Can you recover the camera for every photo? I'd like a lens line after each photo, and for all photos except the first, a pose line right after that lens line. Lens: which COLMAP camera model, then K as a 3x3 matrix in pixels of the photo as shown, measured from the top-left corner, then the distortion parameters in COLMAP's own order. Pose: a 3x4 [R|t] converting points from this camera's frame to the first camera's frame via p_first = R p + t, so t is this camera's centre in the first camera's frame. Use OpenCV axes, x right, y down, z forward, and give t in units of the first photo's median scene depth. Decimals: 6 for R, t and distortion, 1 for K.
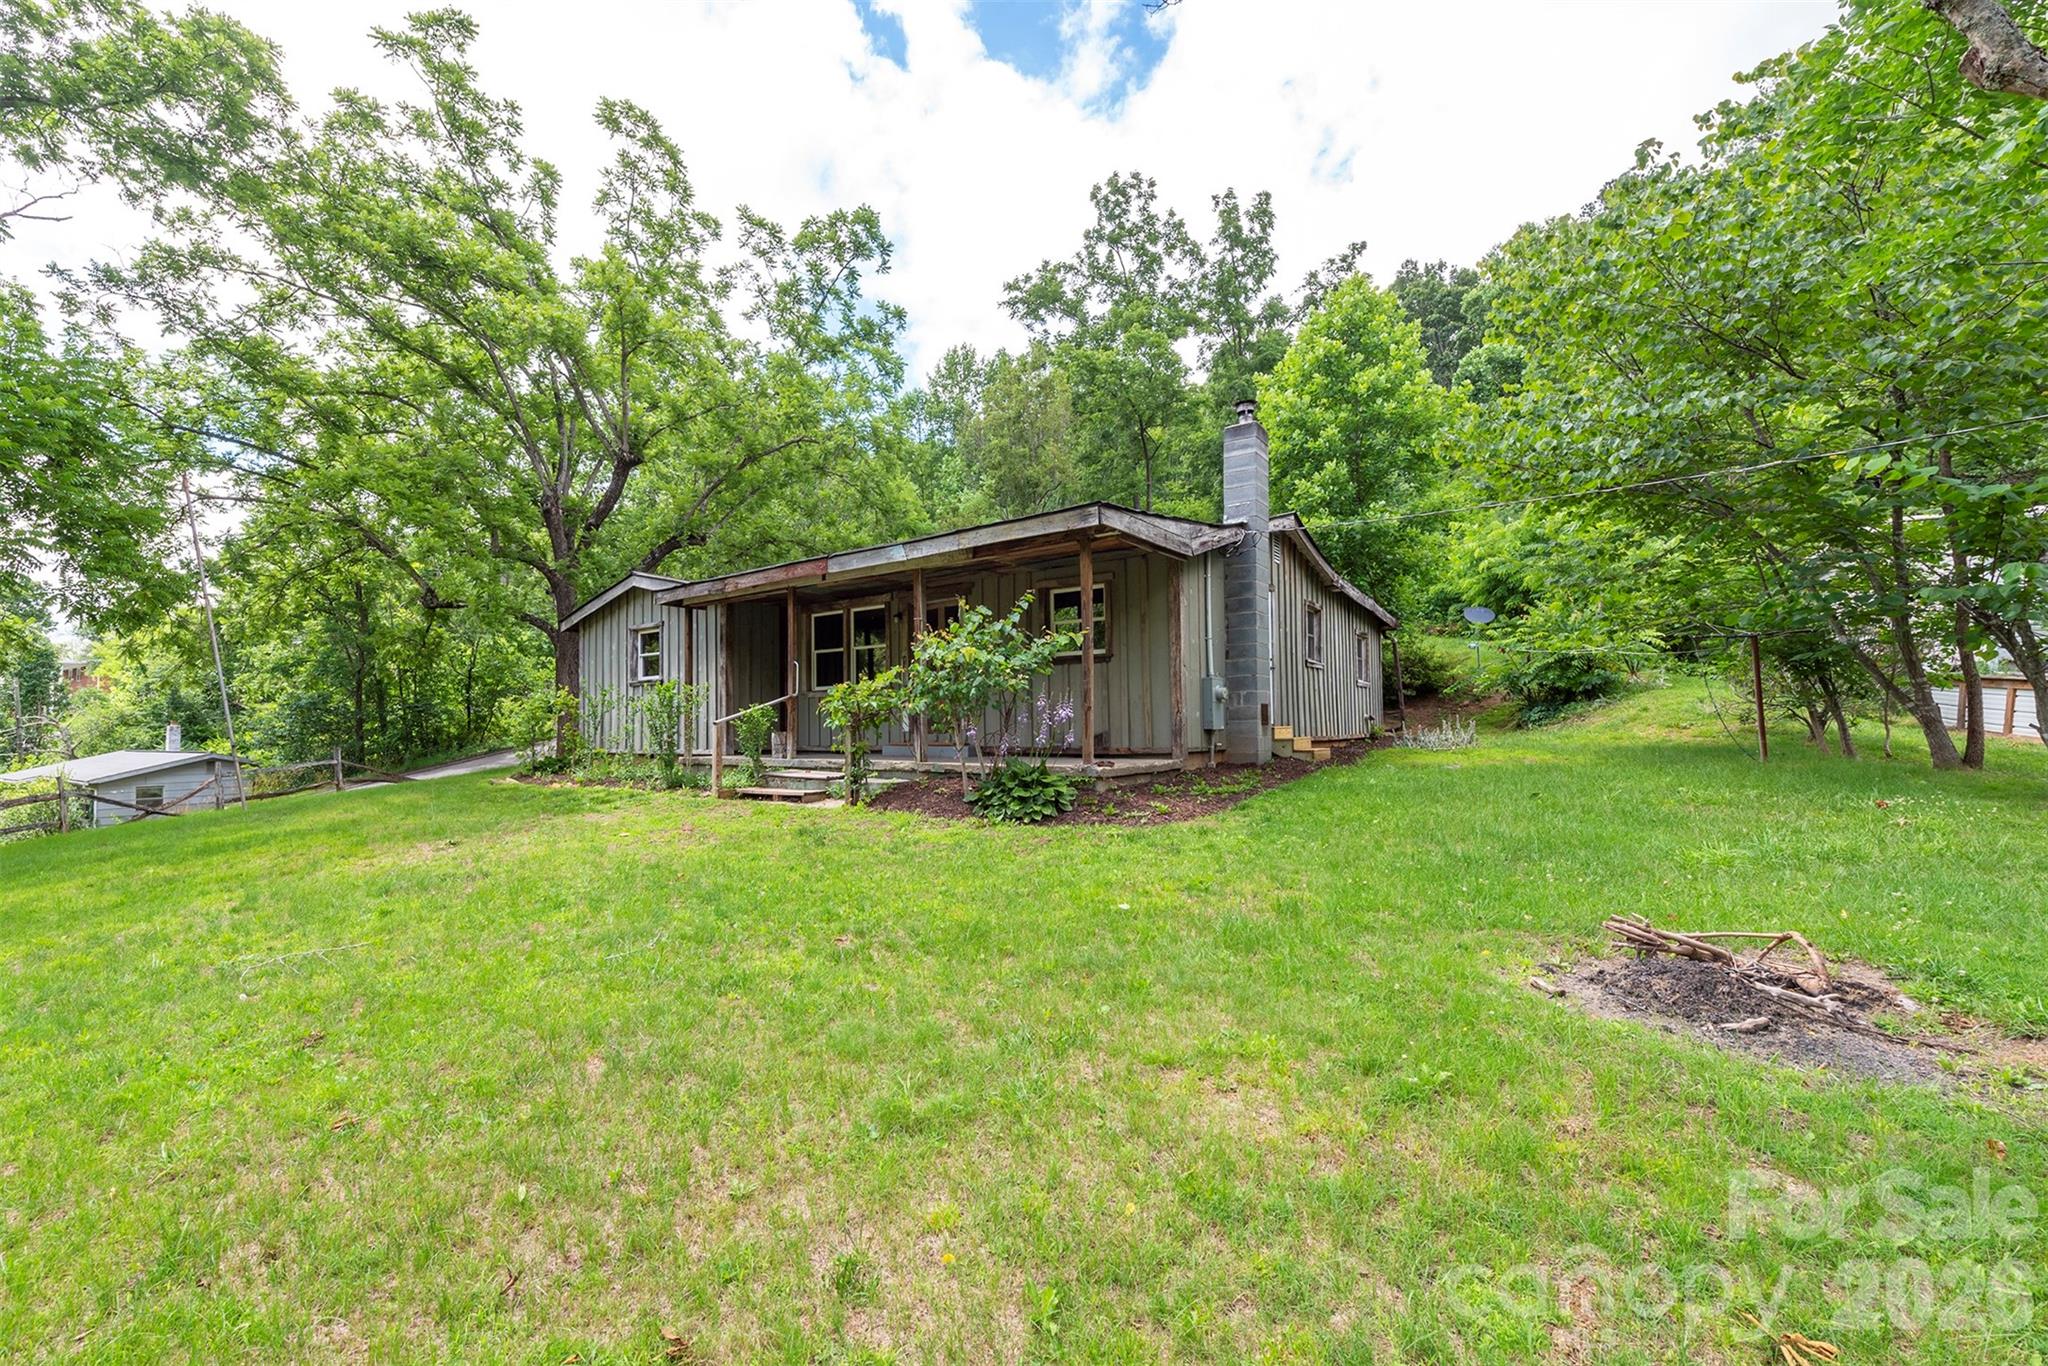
lens RADIAL K [[846.6, 0, 955.4], [0, 846.6, 682.6], [0, 0, 1]] dist [0.007797, -0.001956]
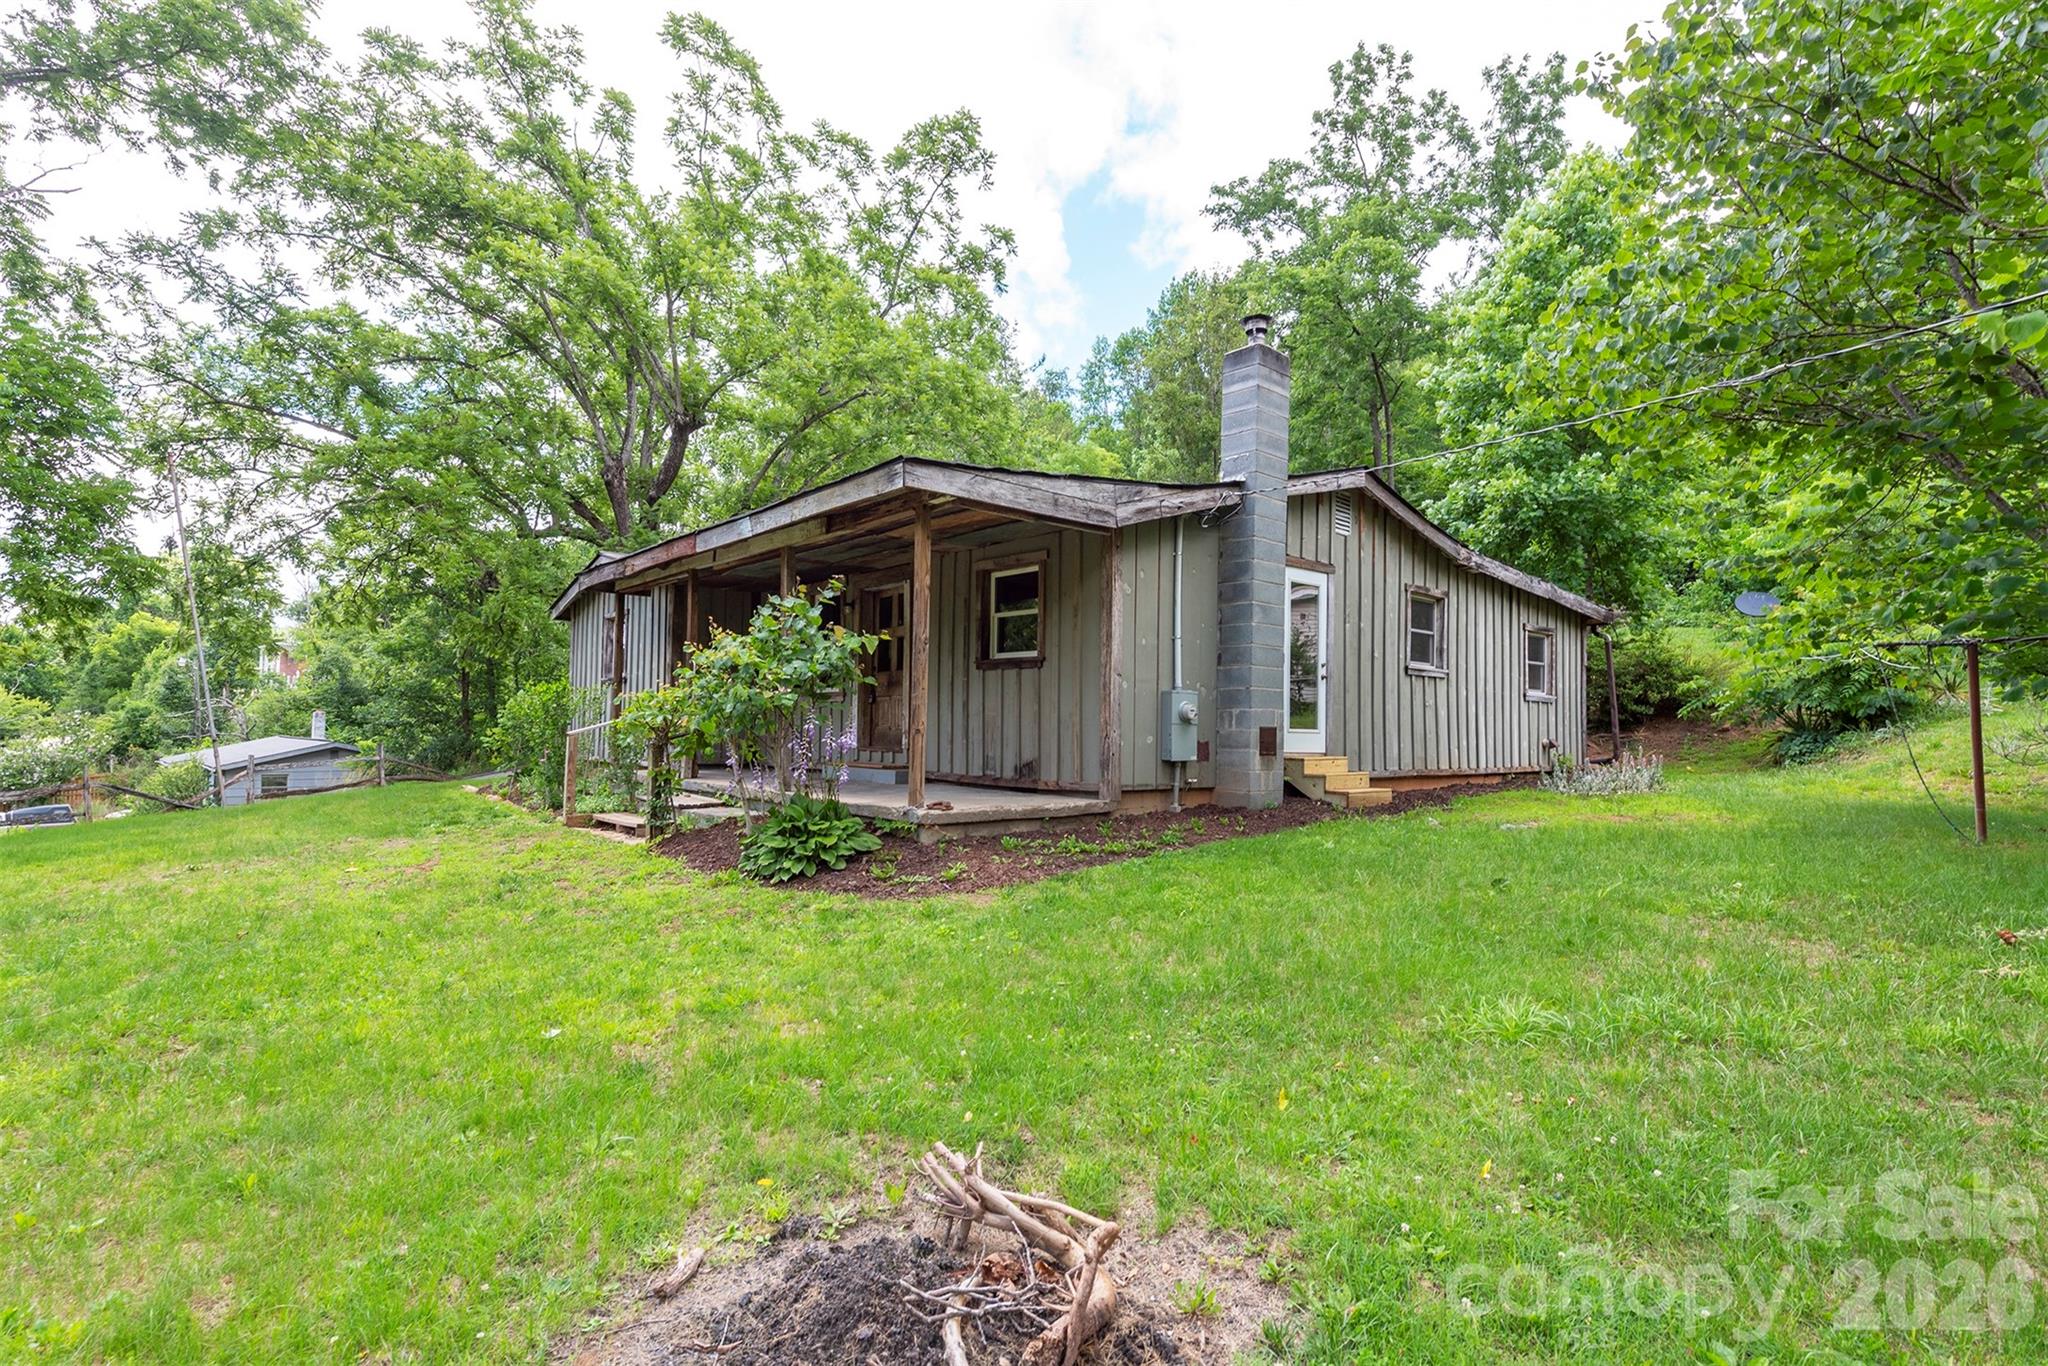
lens RADIAL K [[1002.2, 0, 1009.0], [0, 1002.2, 674.1], [0, 0, 1]] dist [0.001081, 0.000747]
pose [[0.983390, 0.016573, -0.180747, 0.149816], [-0.017228, 0.999849, -0.002055, -0.007566], [0.180686, 0.005135, 0.983528, 0.052104]]
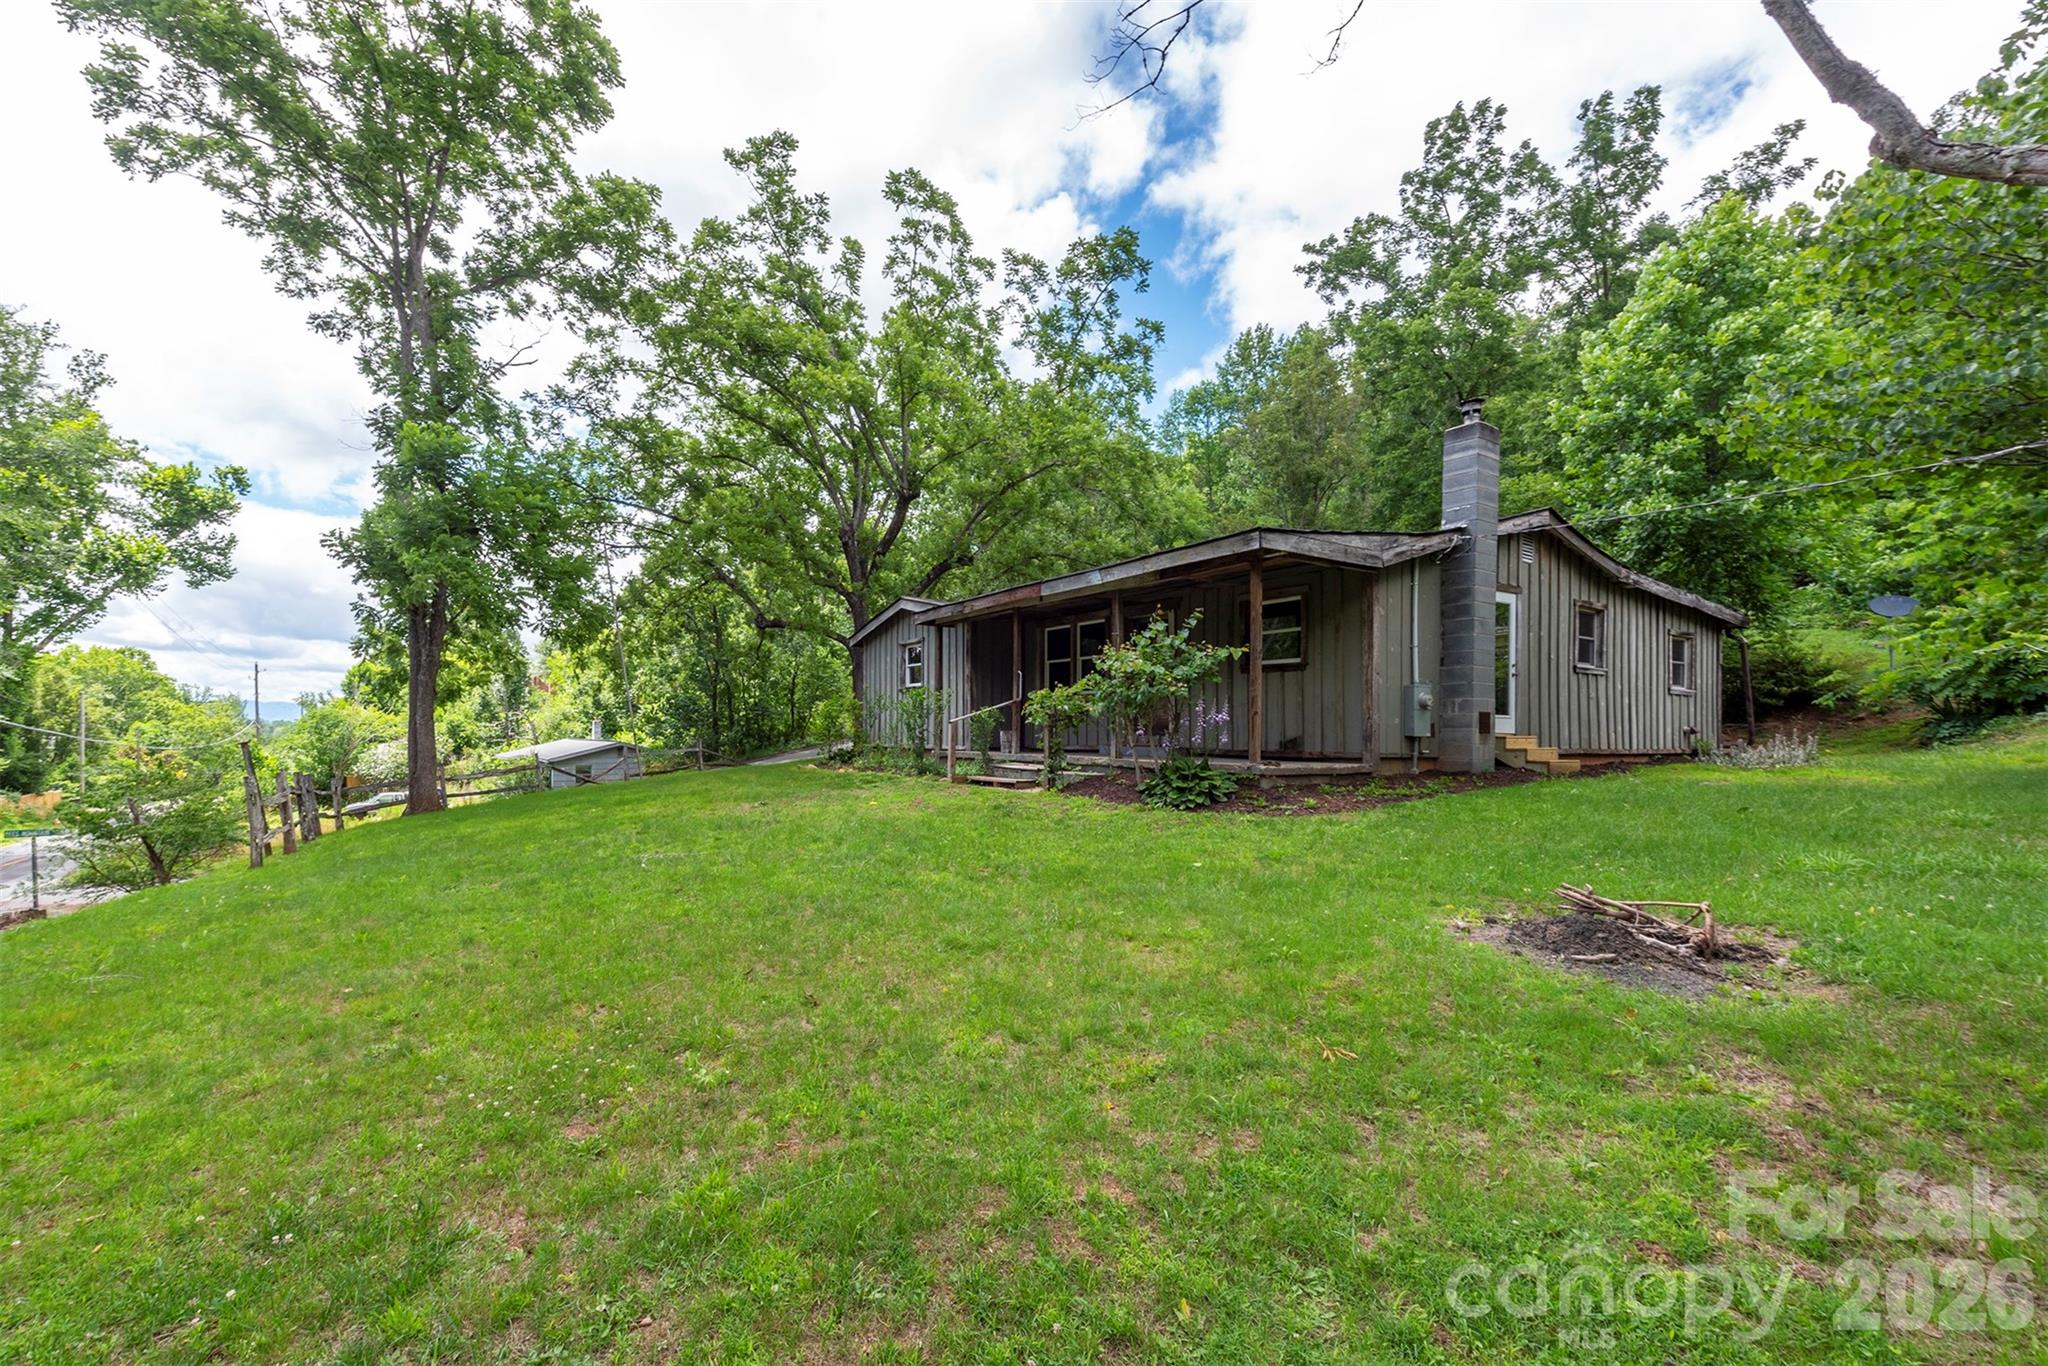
lens RADIAL K [[846.6, 0, 931.5], [0, 846.6, 717.3], [0, 0, 1]] dist [0.007797, -0.001956]
pose [[0.934118, 0.013993, -0.356690, 0.059016], [-0.001946, 0.999416, 0.034113, -0.000407], [0.356959, -0.031172, 0.933600, -0.072189]]
